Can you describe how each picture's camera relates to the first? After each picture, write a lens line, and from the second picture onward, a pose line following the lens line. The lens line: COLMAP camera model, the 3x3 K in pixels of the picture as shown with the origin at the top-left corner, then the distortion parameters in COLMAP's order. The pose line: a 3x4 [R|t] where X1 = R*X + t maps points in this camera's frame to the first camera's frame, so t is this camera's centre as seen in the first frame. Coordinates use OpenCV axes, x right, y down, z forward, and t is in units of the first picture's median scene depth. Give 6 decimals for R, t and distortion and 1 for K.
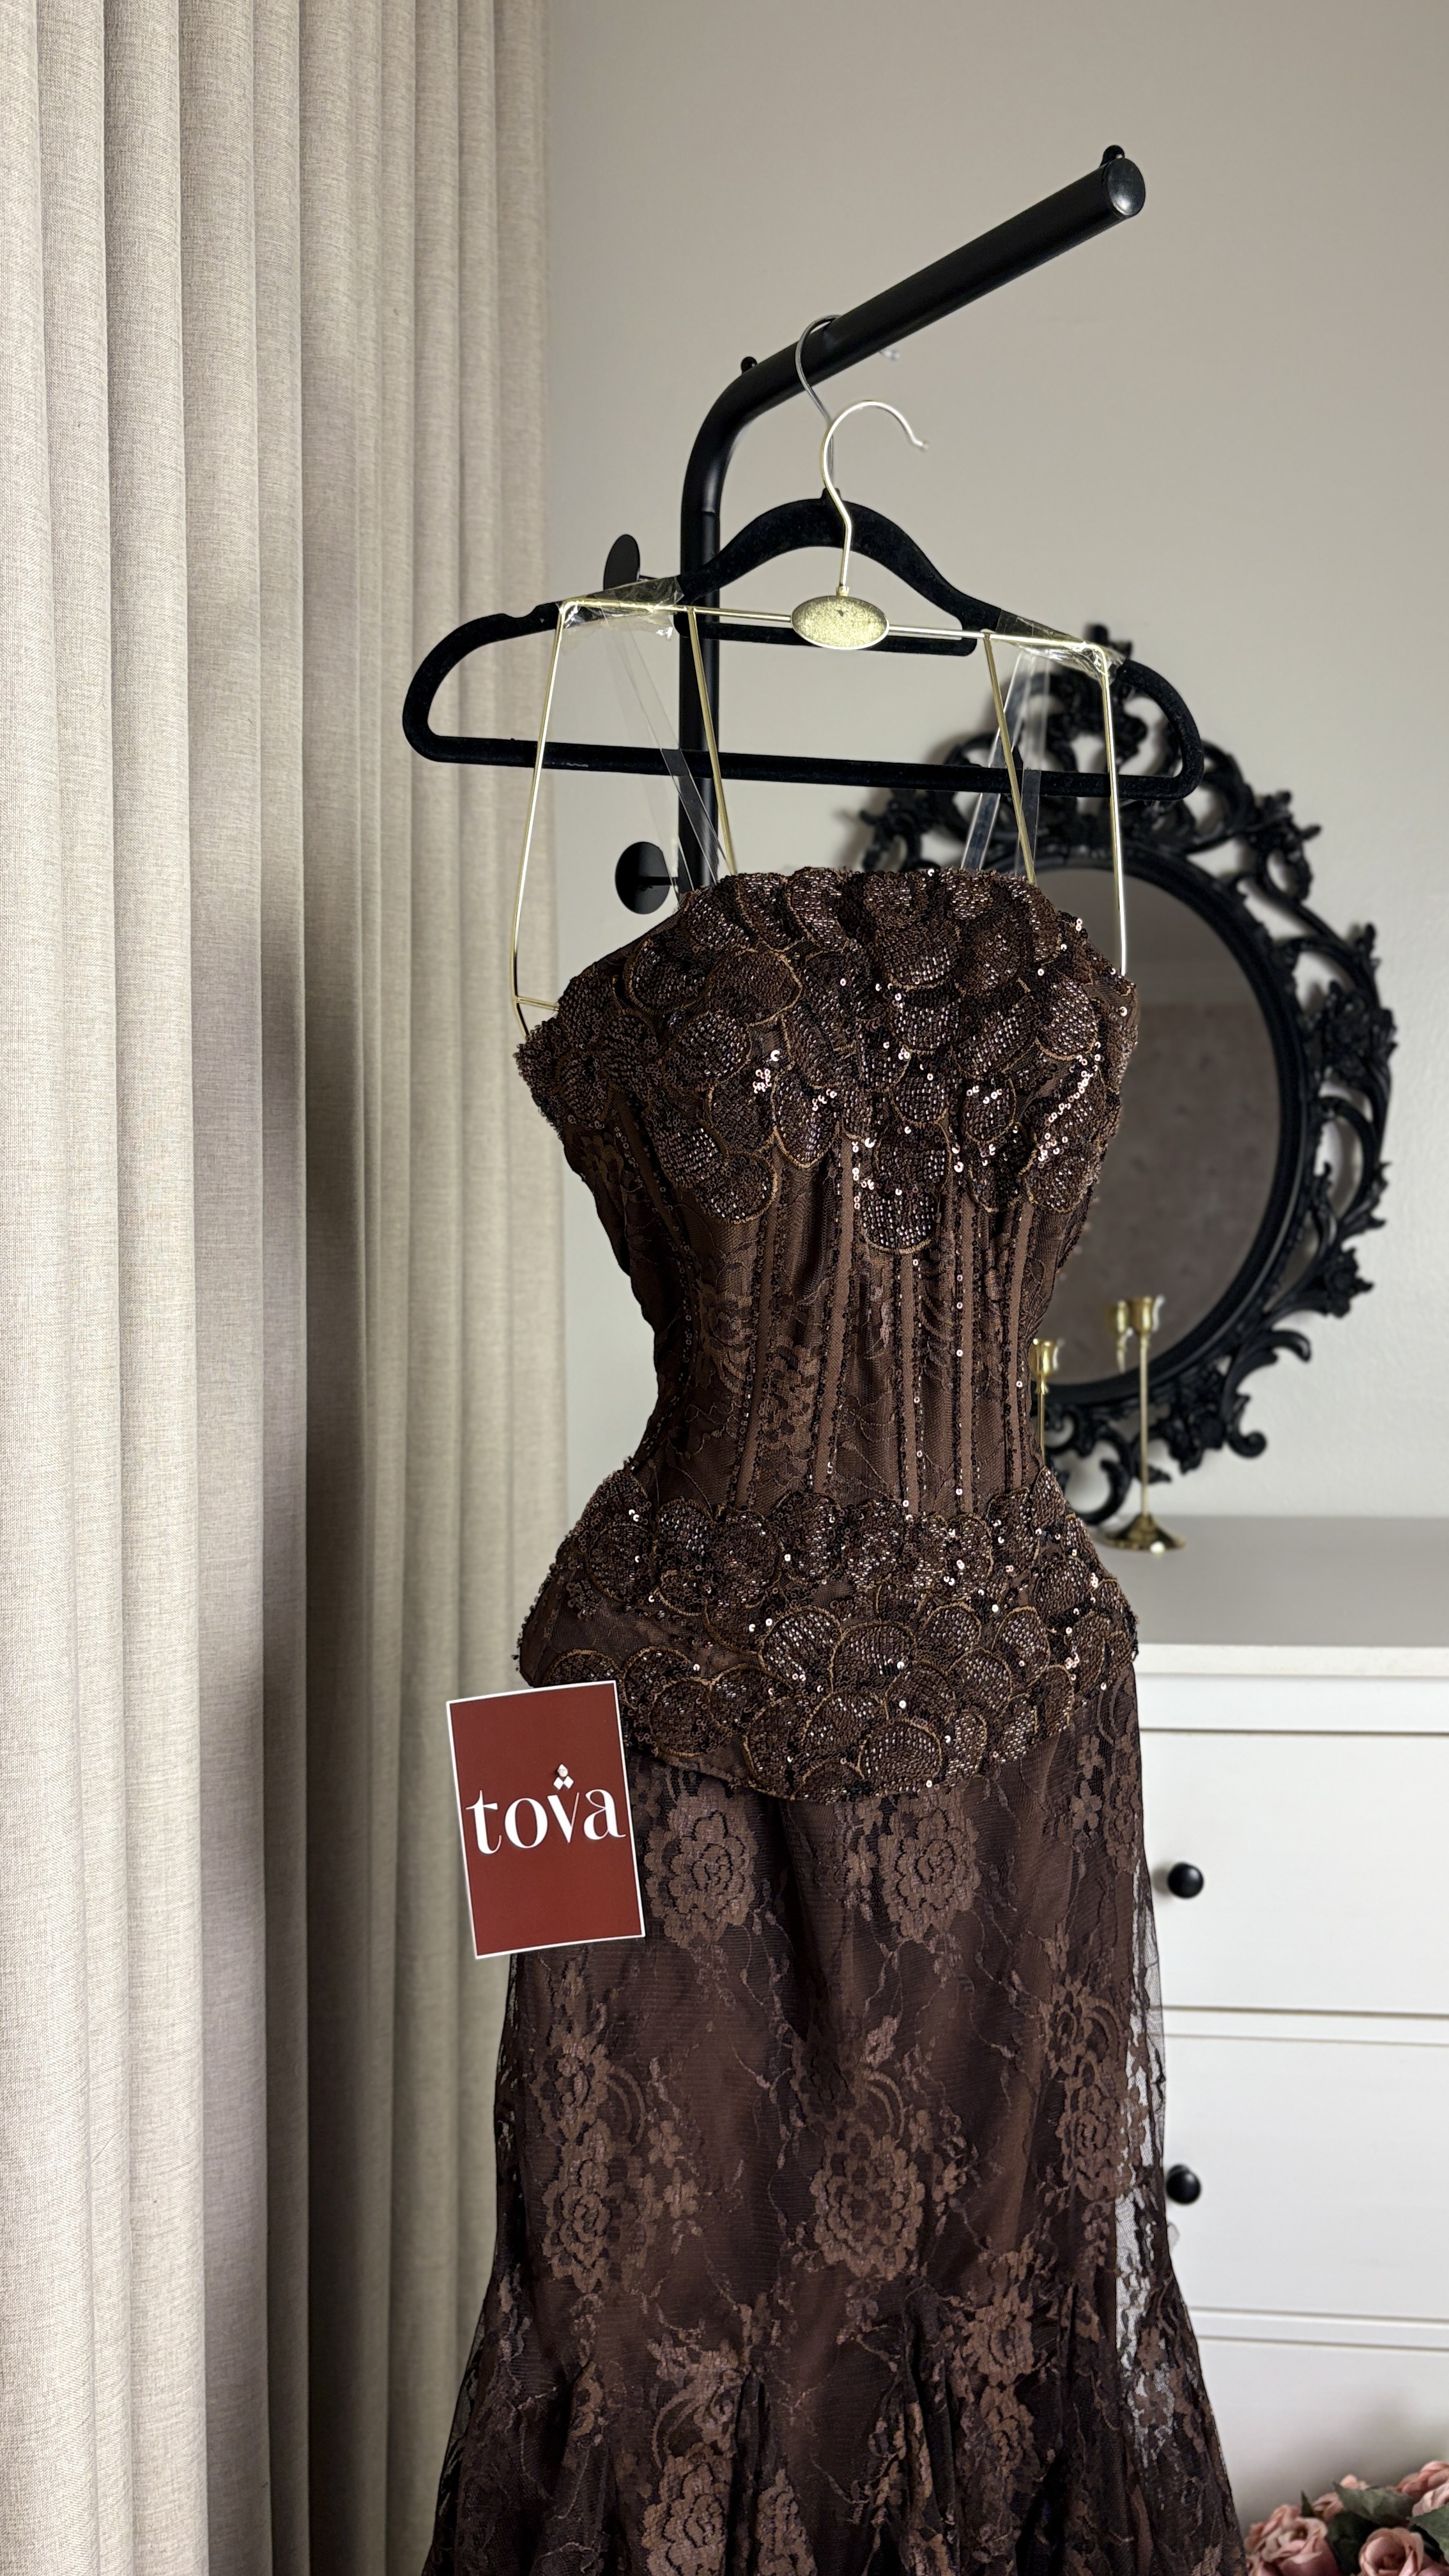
lens RADIAL K [[1947.1, 0, 742.9], [0, 1947.1, 1291.7], [0, 0, 1]] dist [0.018289, -0.000446]
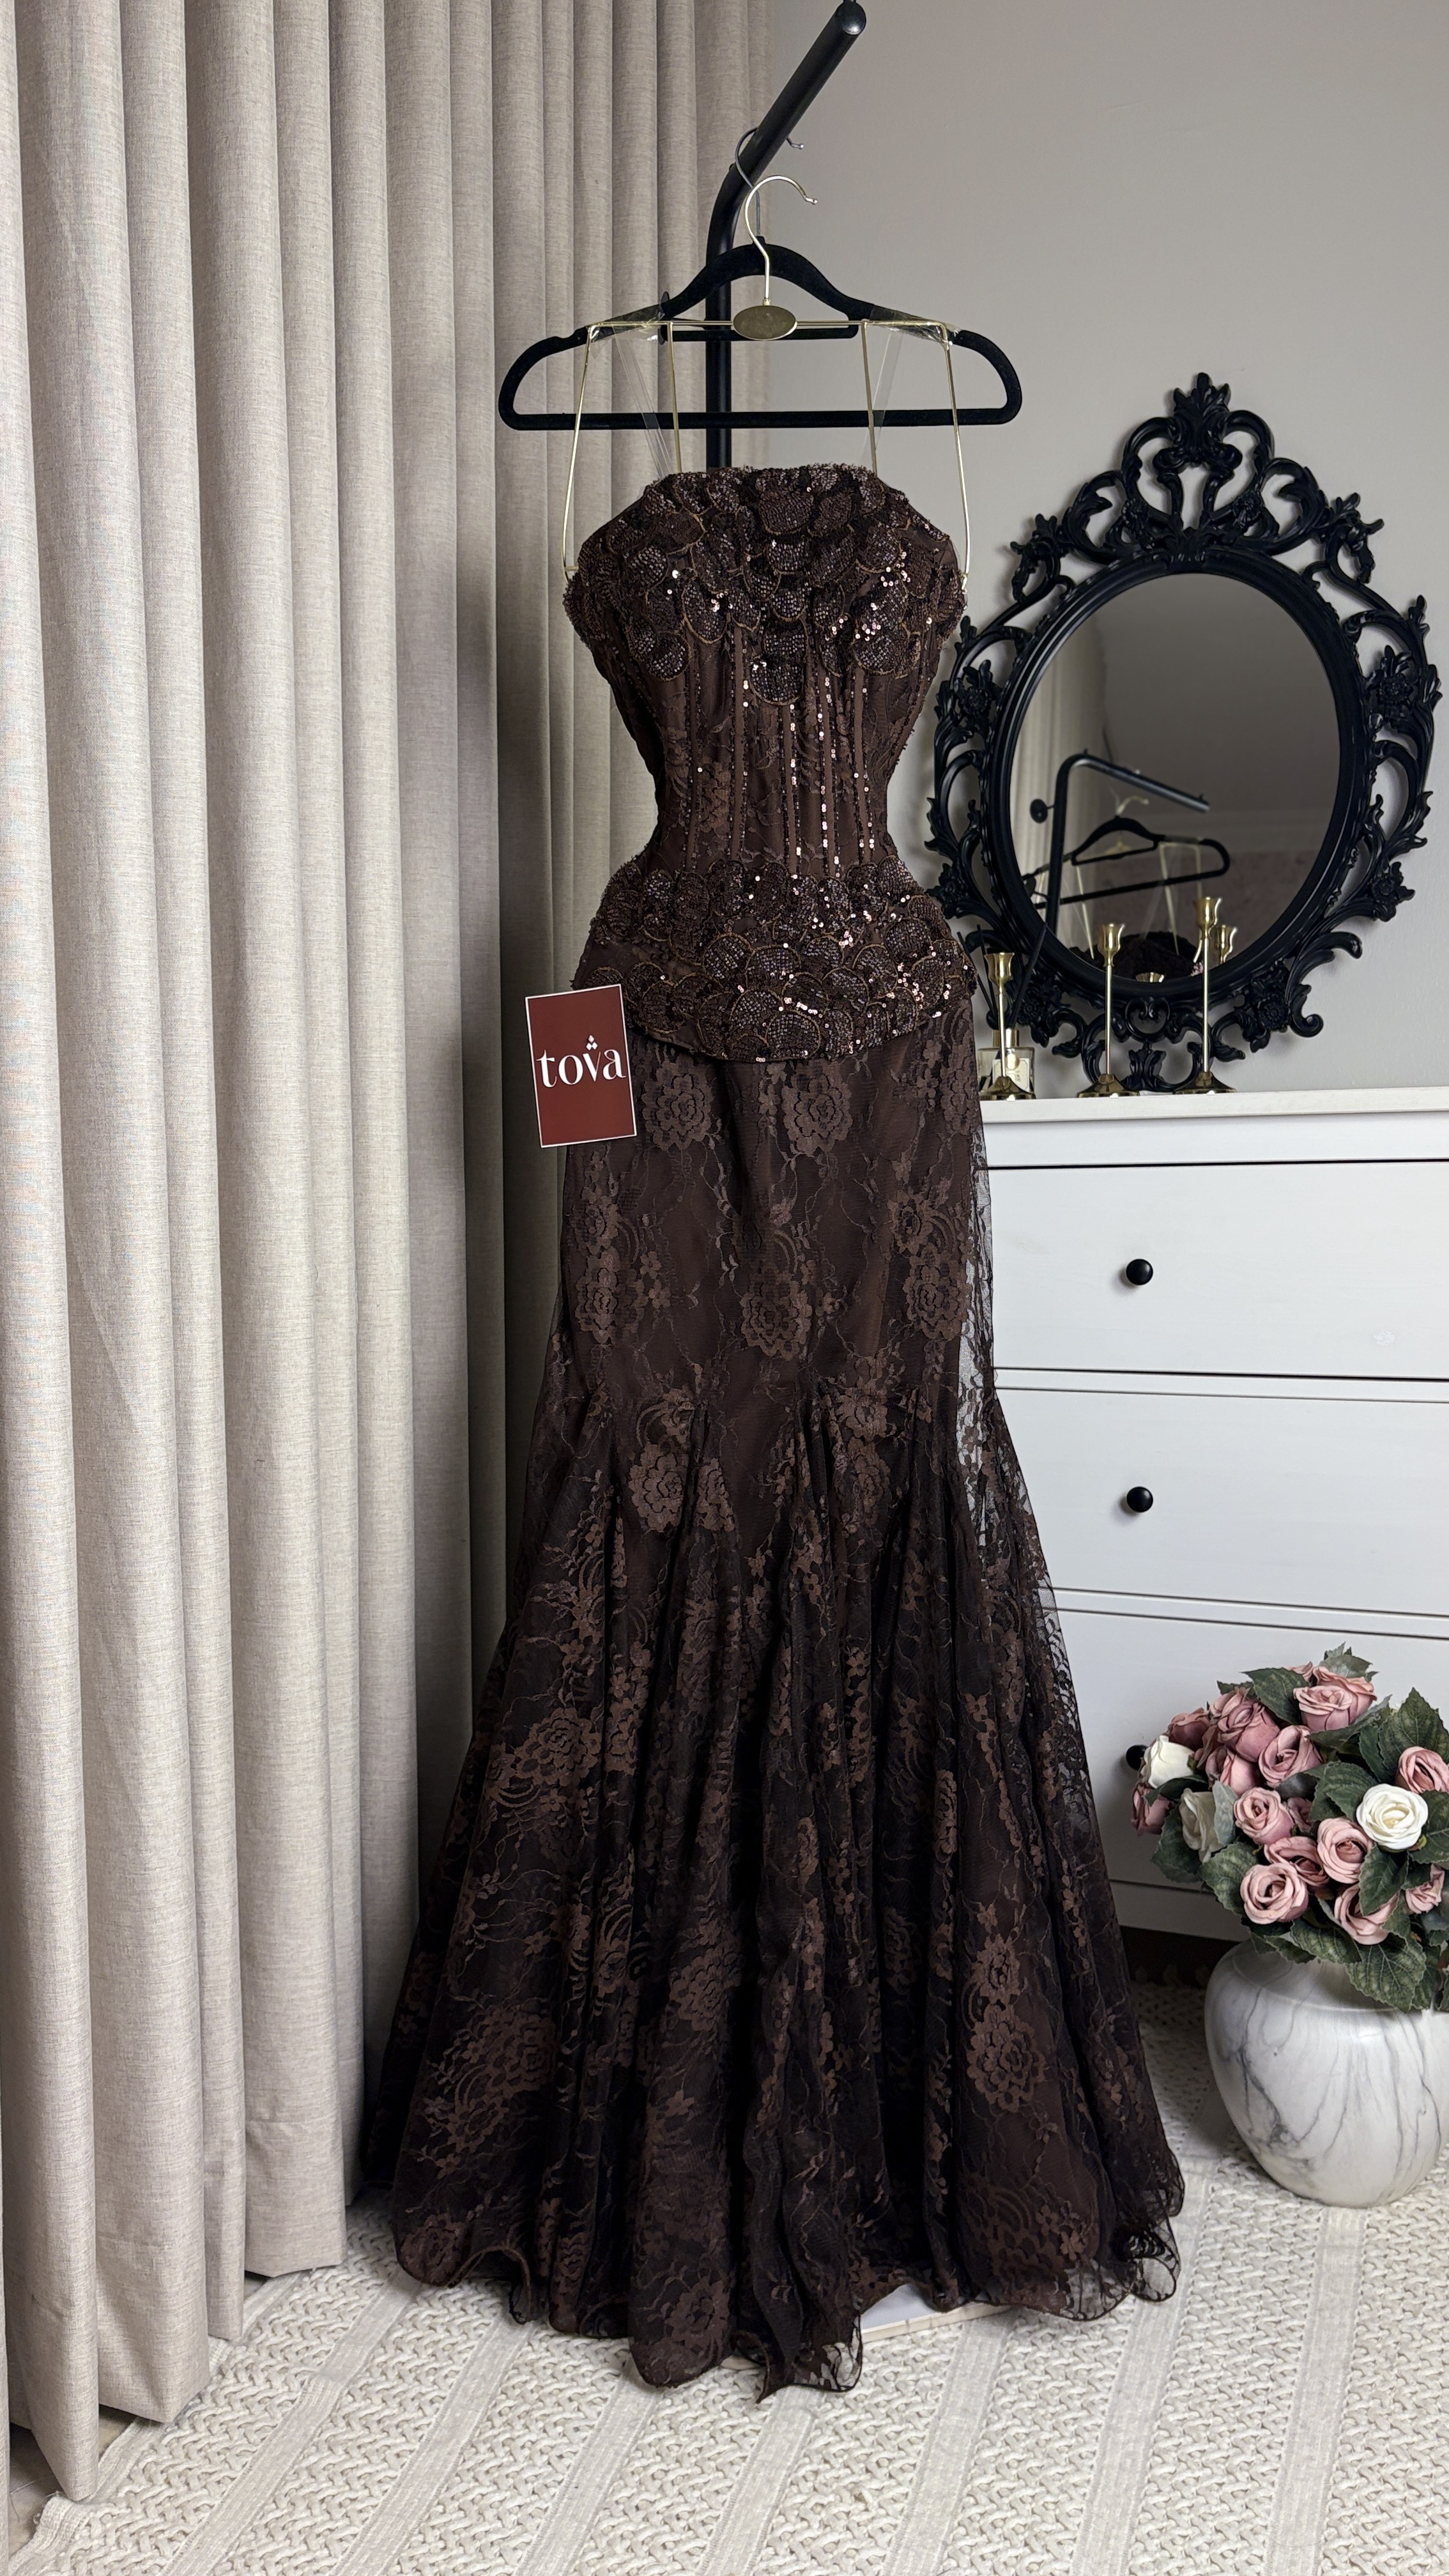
lens RADIAL K [[1899.4, 0, 737.2], [0, 1899.4, 1277.4], [0, 0, 1]] dist [0.007667, 0.001368]
pose [[0.963118, 0.018173, -0.268466, 0.450157], [-0.008585, 0.999284, 0.036845, 0.373354], [0.268943, -0.033181, 0.962584, -0.521696]]
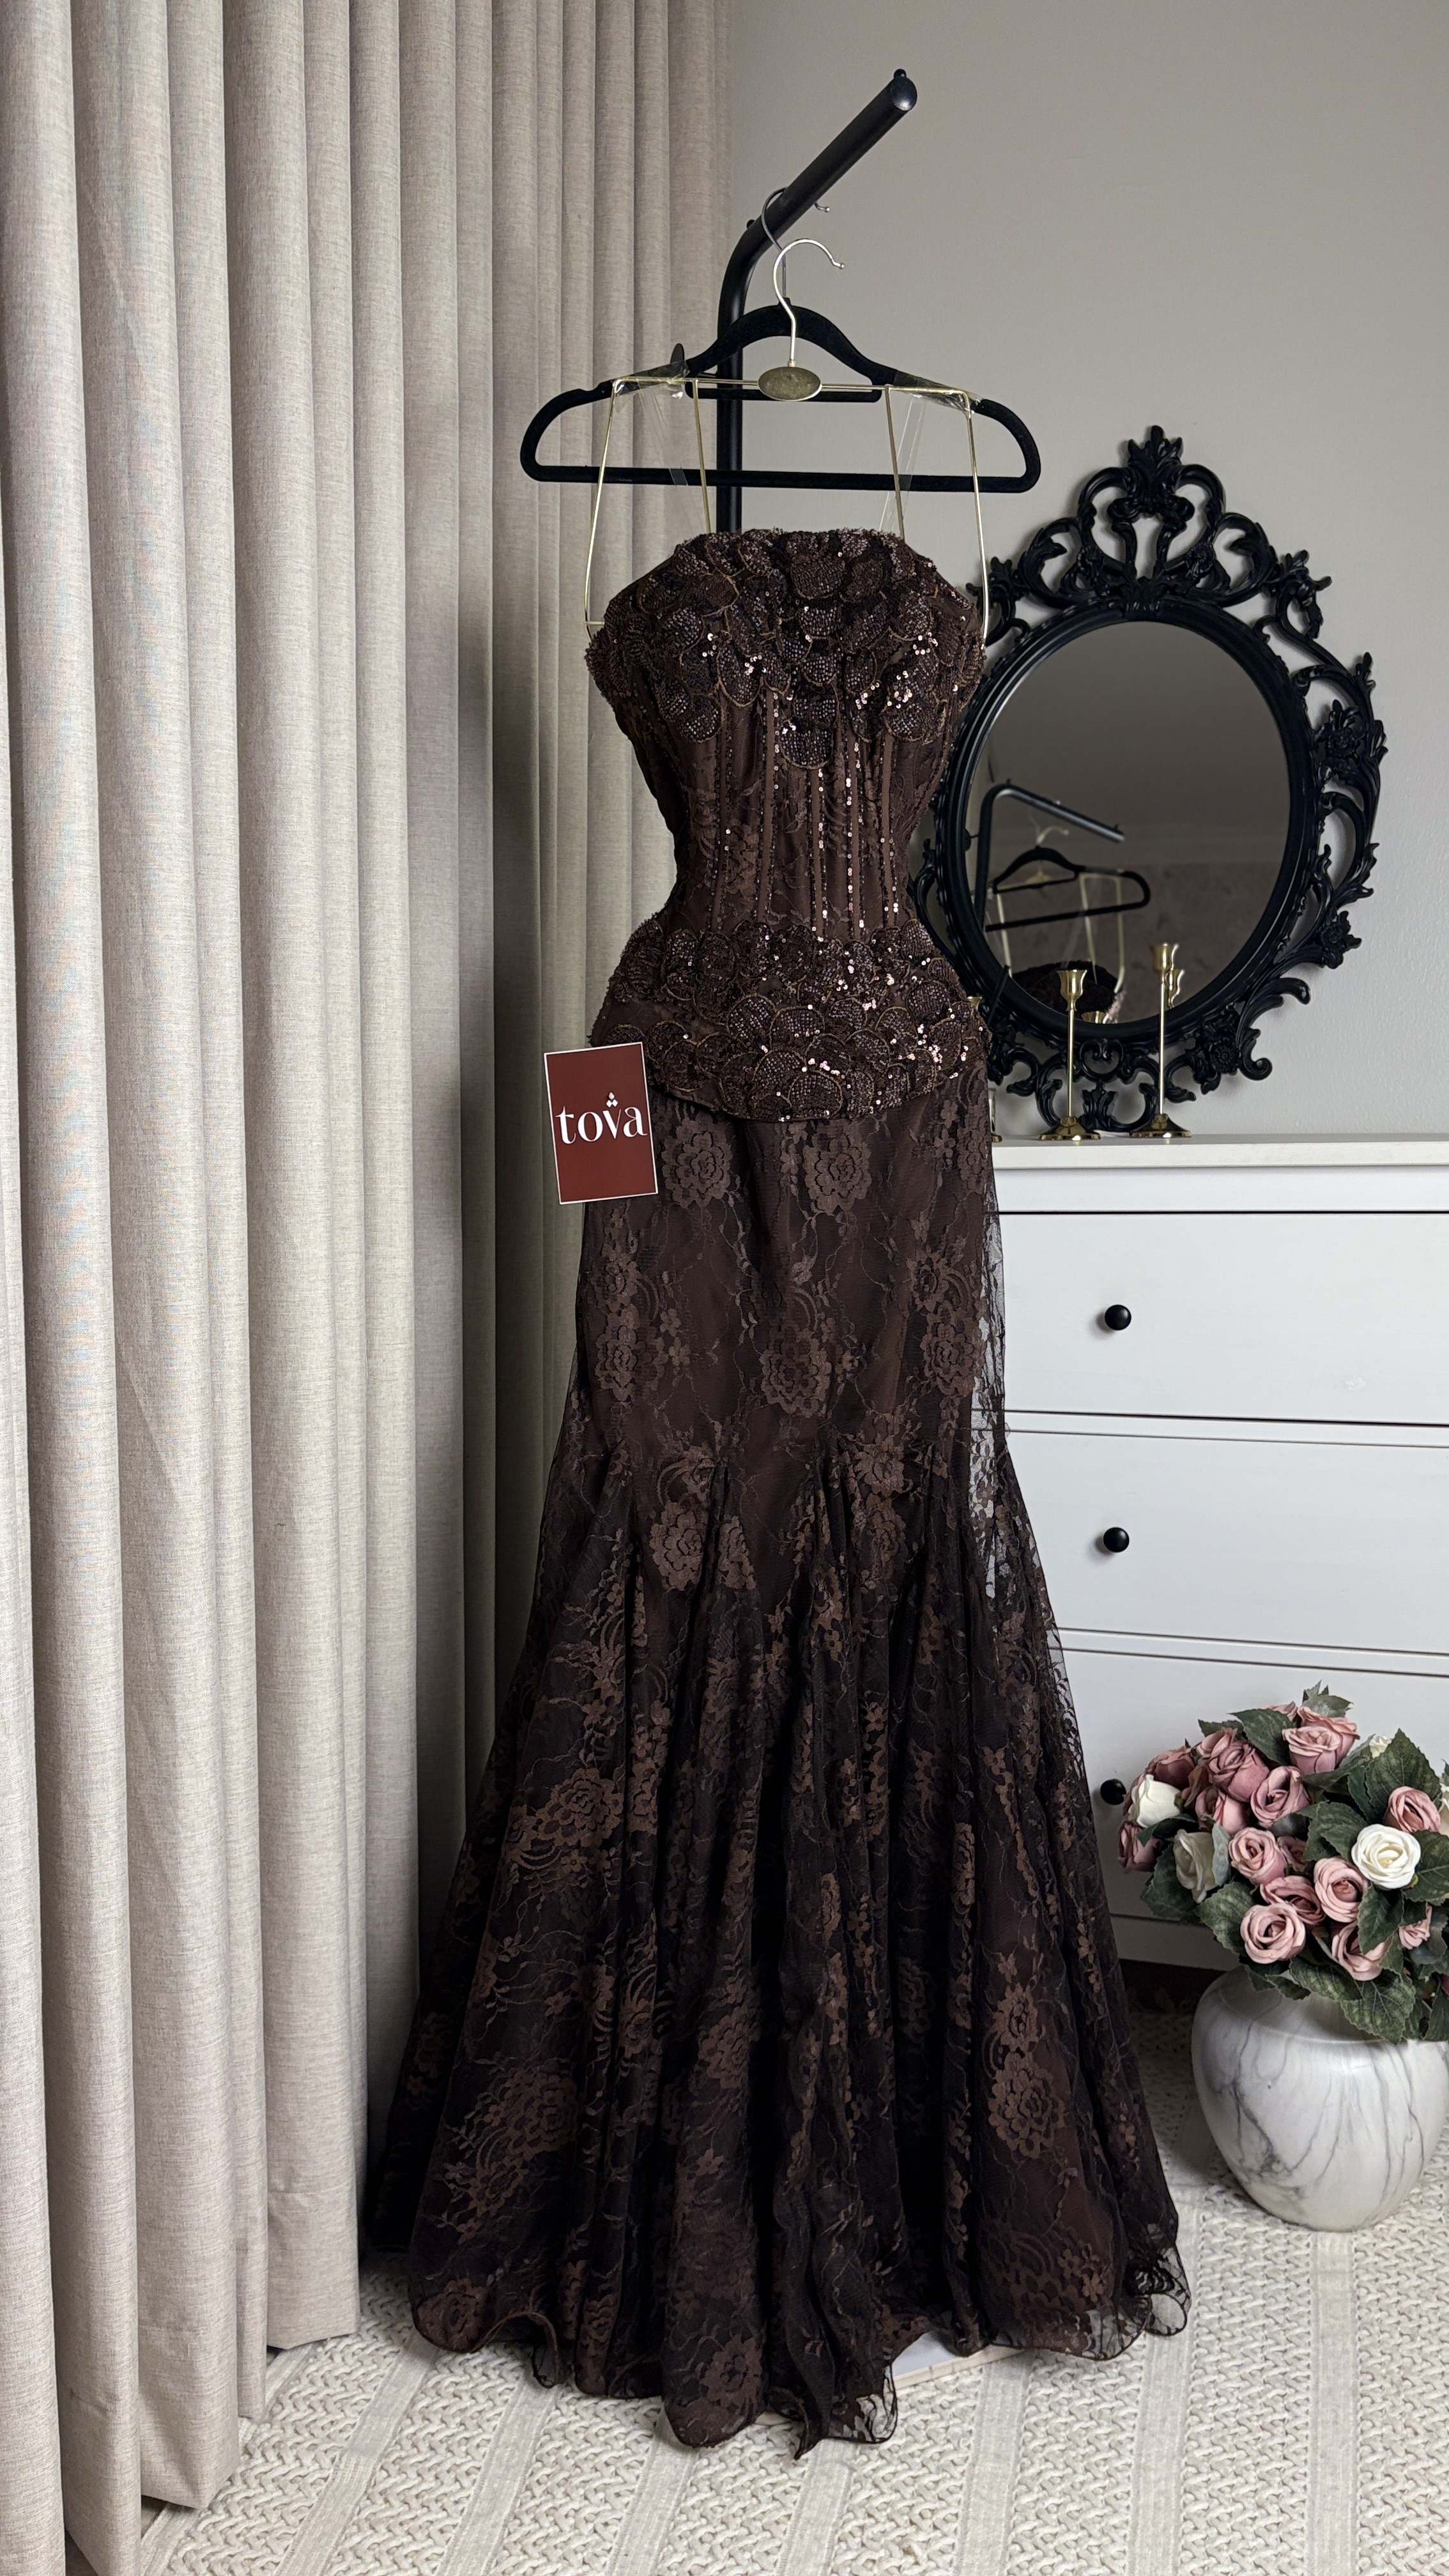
lens RADIAL K [[1899.6, 0, 738.1], [0, 1899.6, 1283.2], [0, 0, 1]] dist [0.007351, -0.000936]
pose [[0.981725, 0.020940, -0.189150, 0.311268], [-0.013152, 0.999017, 0.042335, 0.321881], [0.189850, -0.039074, 0.981035, -0.556434]]
